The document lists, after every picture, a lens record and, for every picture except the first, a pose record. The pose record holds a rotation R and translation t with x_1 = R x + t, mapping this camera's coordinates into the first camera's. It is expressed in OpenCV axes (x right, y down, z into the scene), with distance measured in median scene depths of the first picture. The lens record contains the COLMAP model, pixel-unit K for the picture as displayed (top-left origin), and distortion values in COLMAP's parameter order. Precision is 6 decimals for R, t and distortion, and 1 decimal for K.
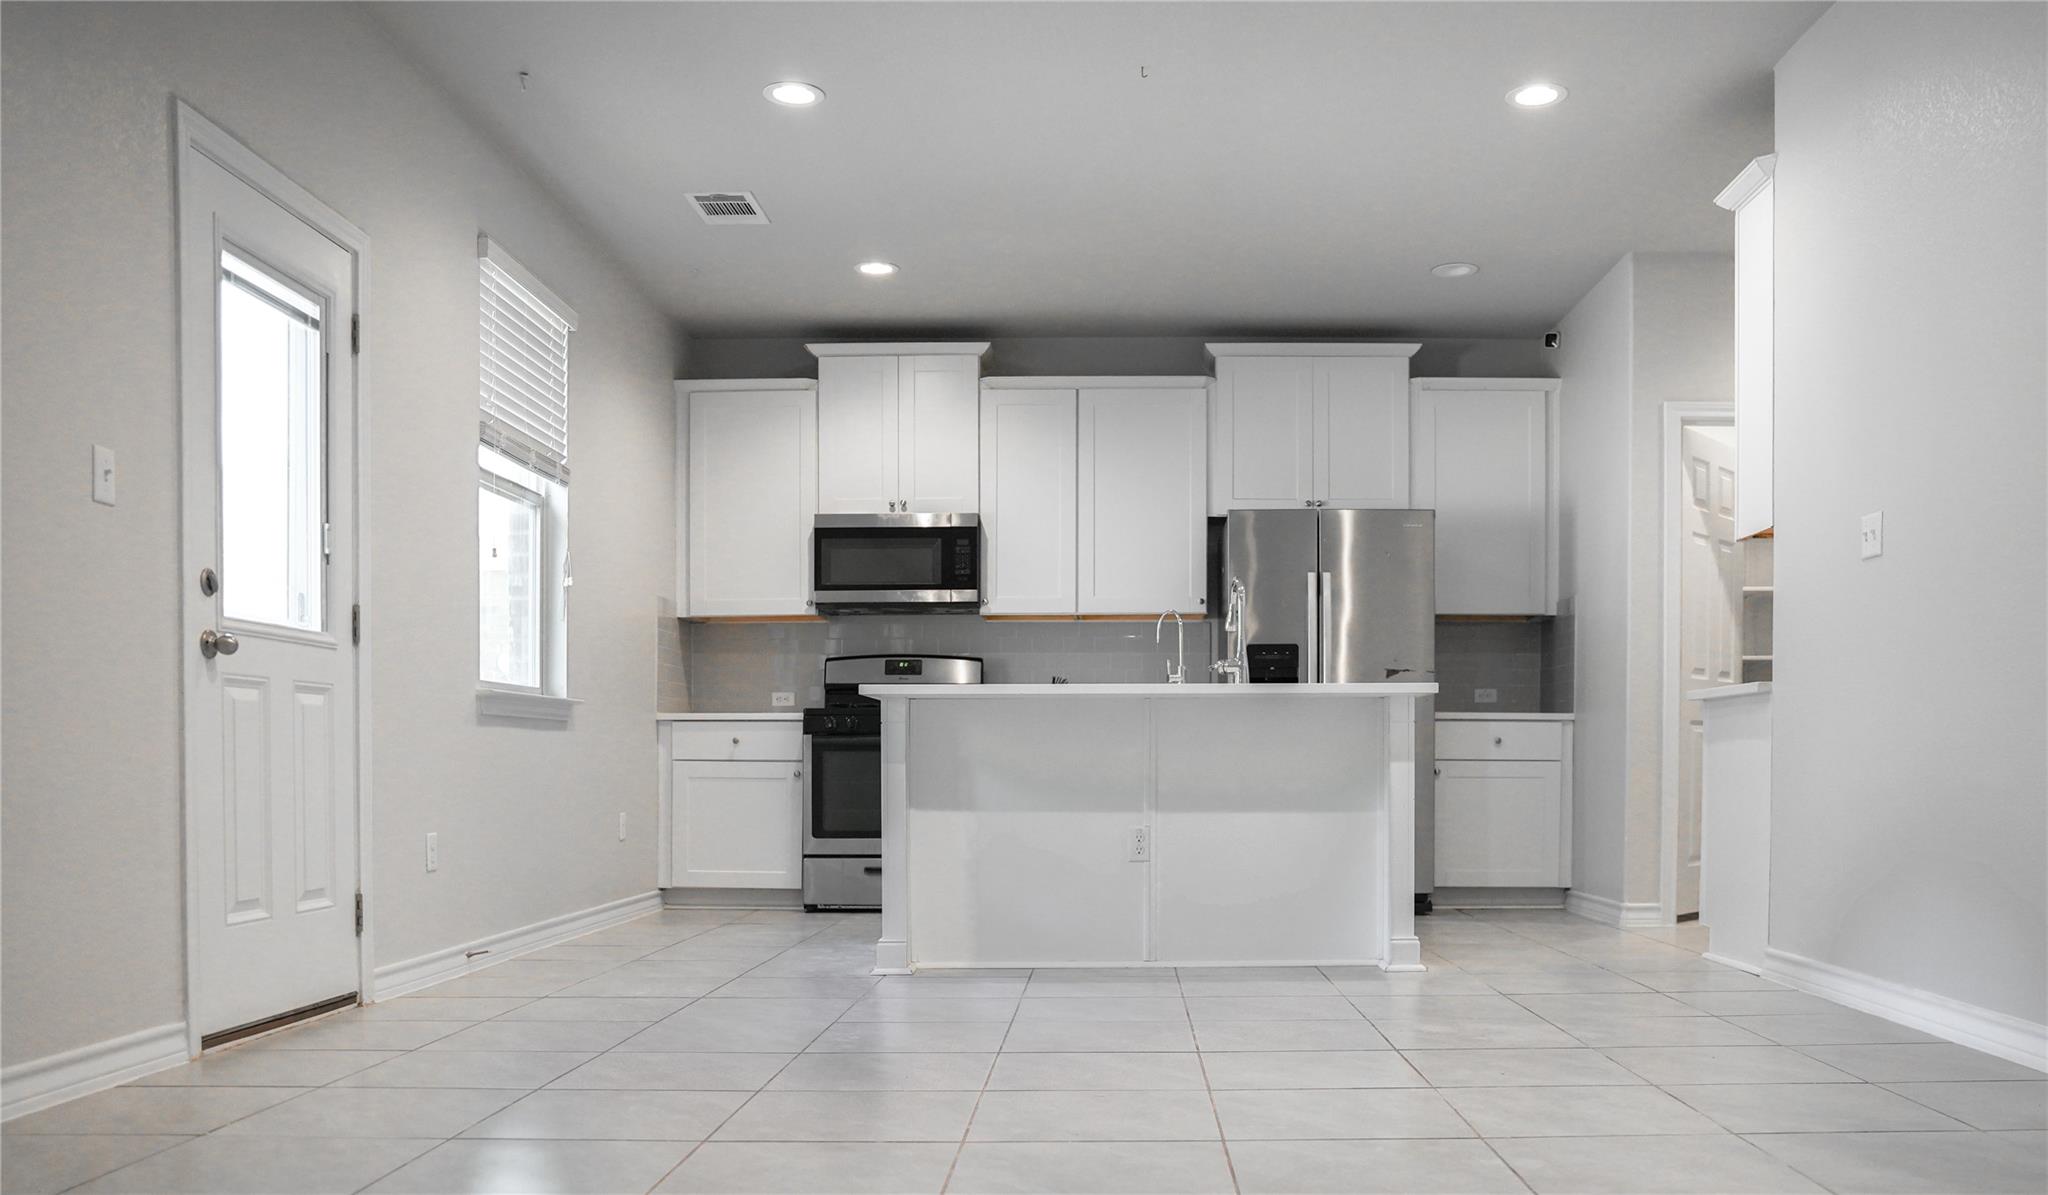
lens RADIAL K [[1653.5, 0, 1100.8], [0, 1653.5, 781.8], [0, 0, 1]] dist [-0.067928, 0.002227]
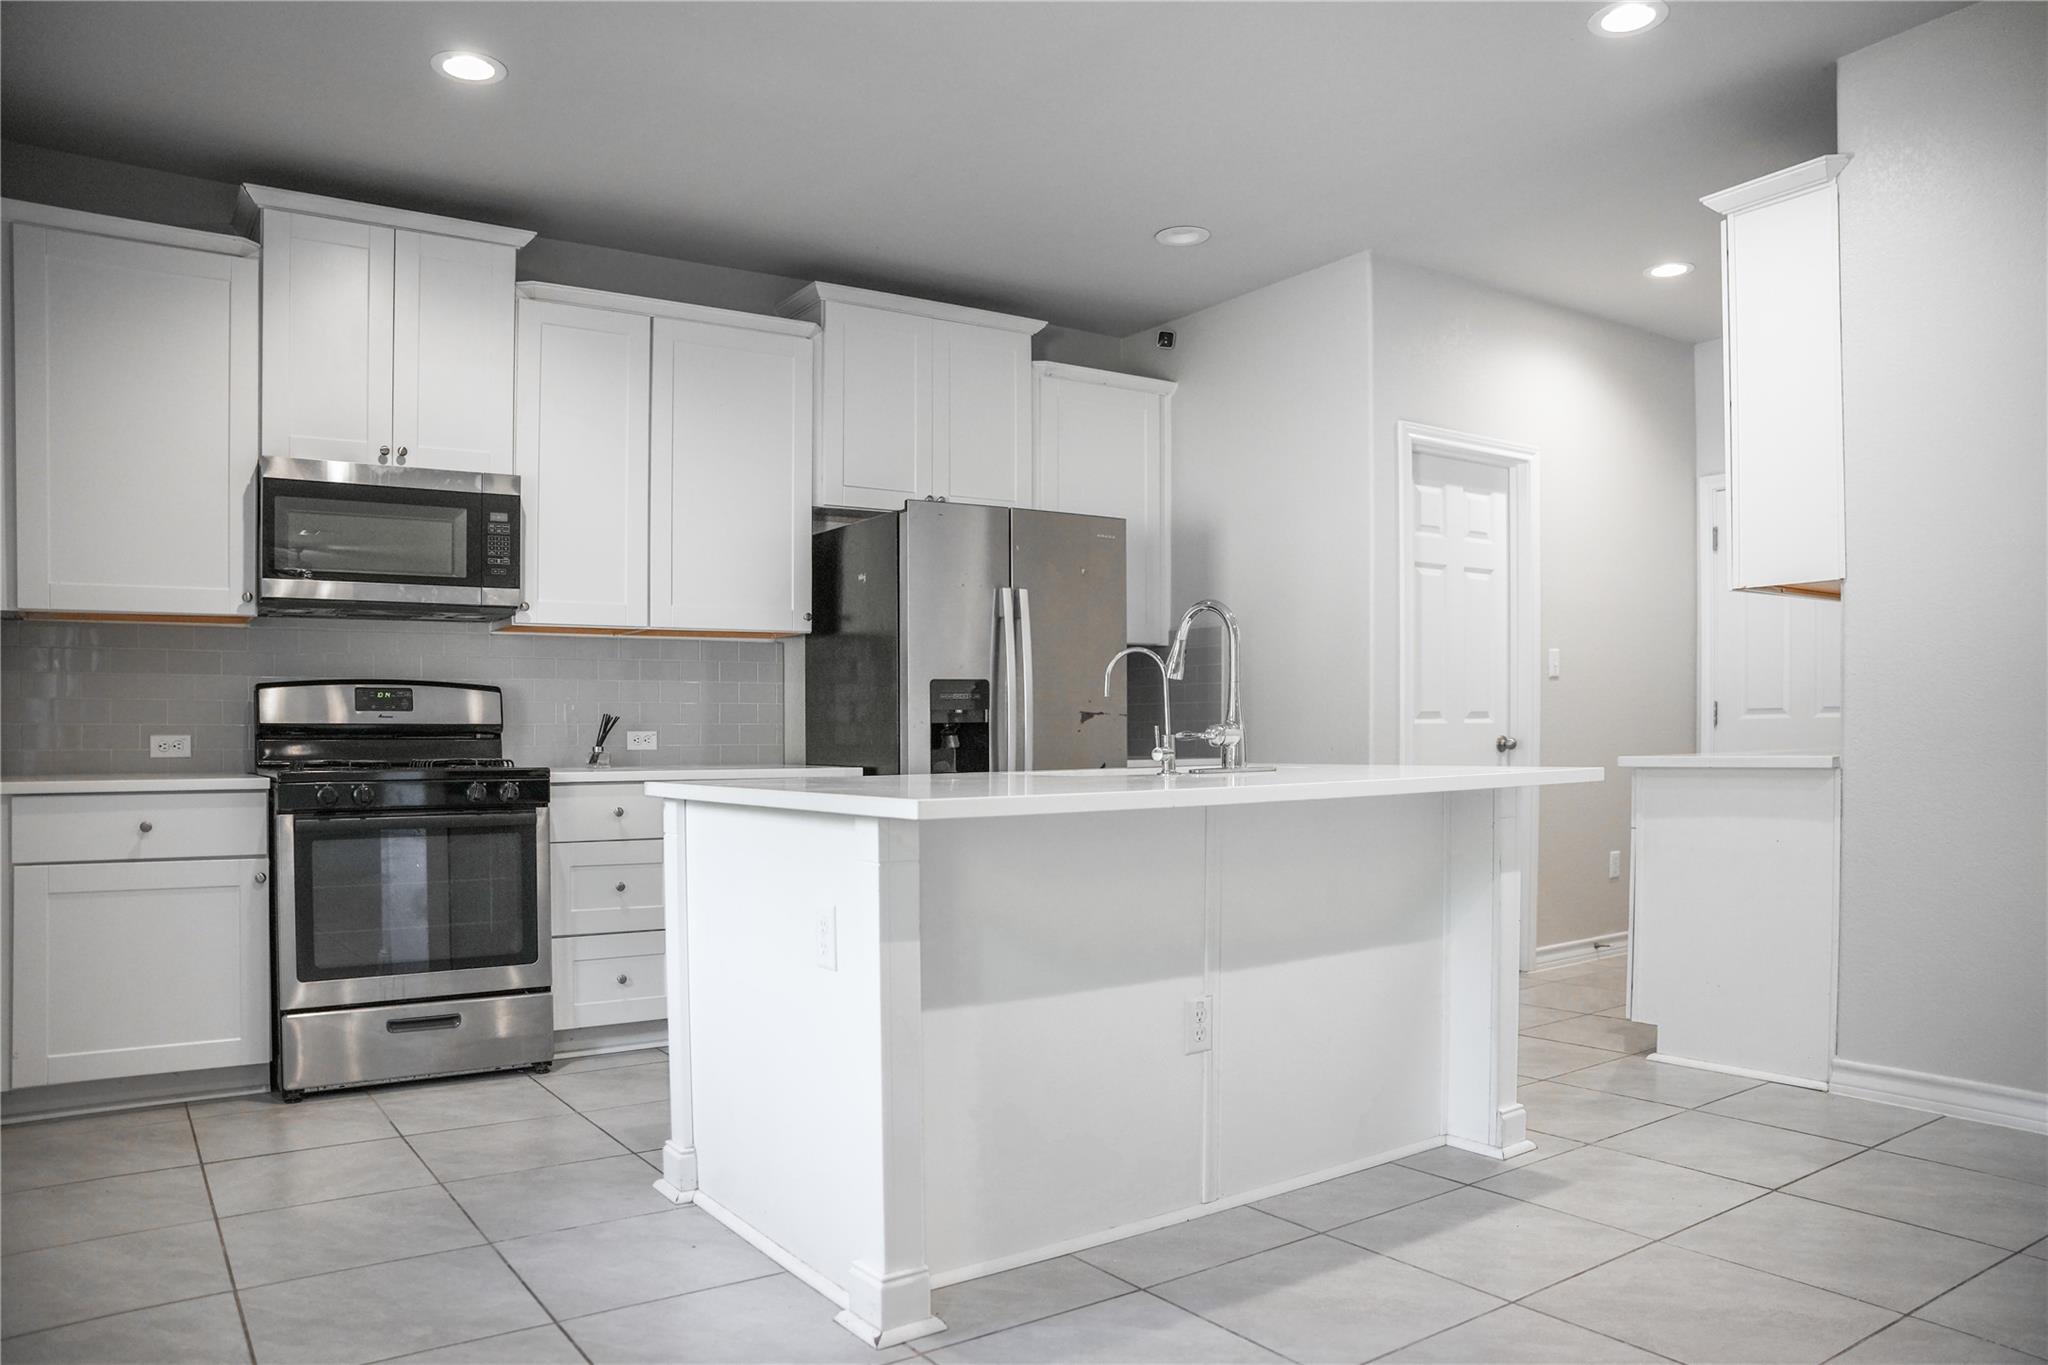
lens RADIAL K [[1480.6, 0, 1019.7], [0, 1480.6, 743.6], [0, 0, 1]] dist [-0.061663, 0.001175]
pose [[0.836191, -0.007891, 0.548381, -0.240860], [0.012153, 0.999918, -0.004143, -0.048255], [-0.548303, 0.010129, 0.836218, 0.388569]]
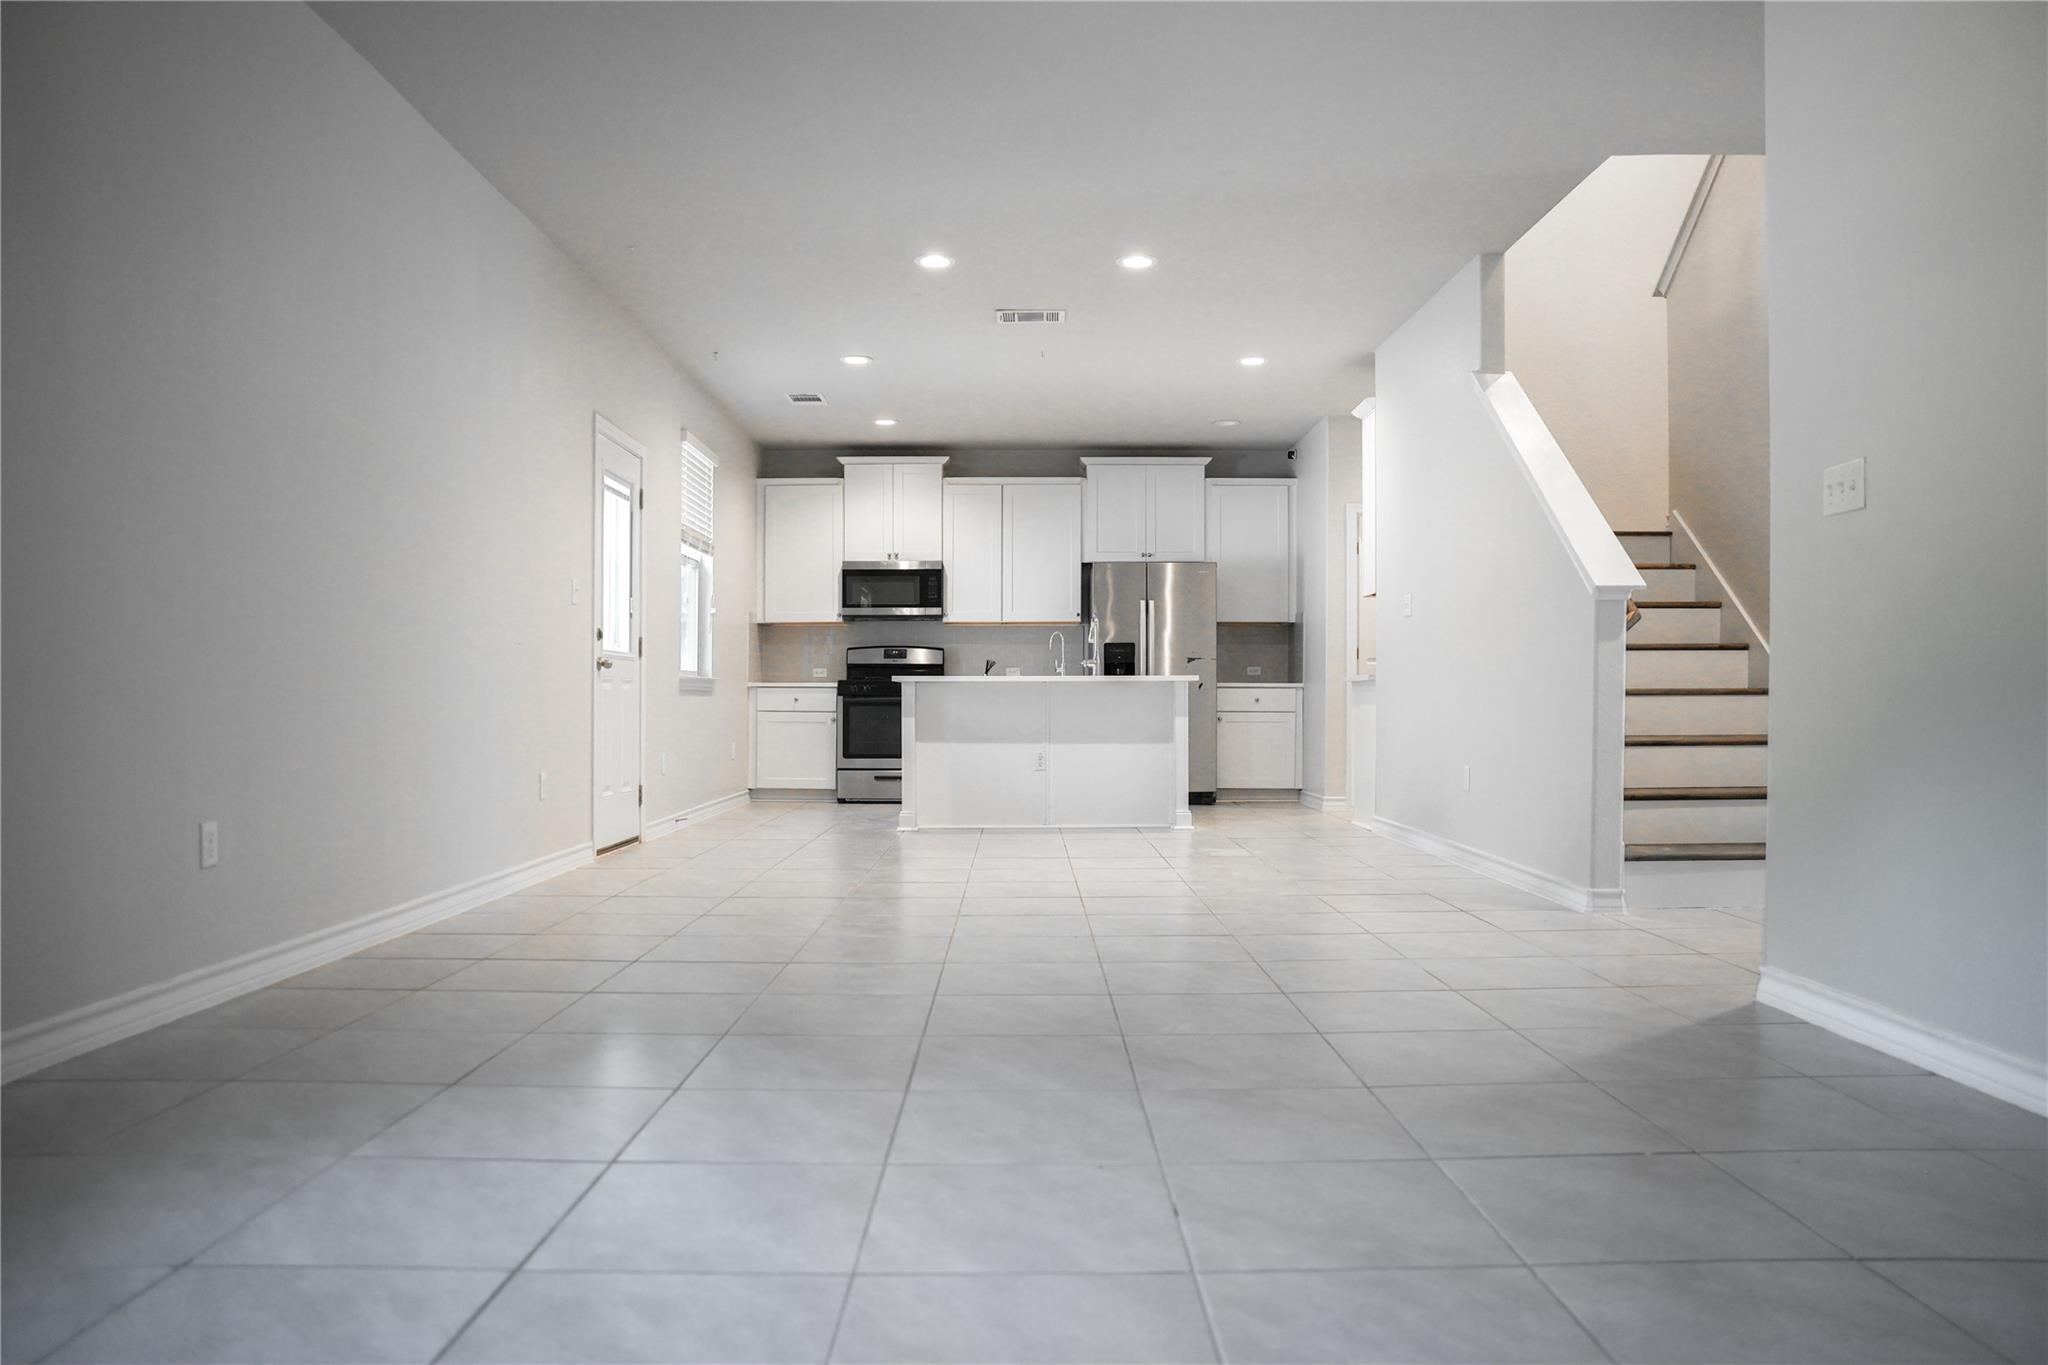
lens RADIAL K [[1363.2, 0, 1024.0], [0, 1363.2, 682.5], [0, 0, 1]] dist [-0.002154, -0.000083]
pose [[0.999913, 0.001527, 0.013129, -0.010544], [-0.001196, 0.999682, -0.025180, -0.007730], [-0.013164, 0.025162, 0.999597, -0.365993]]
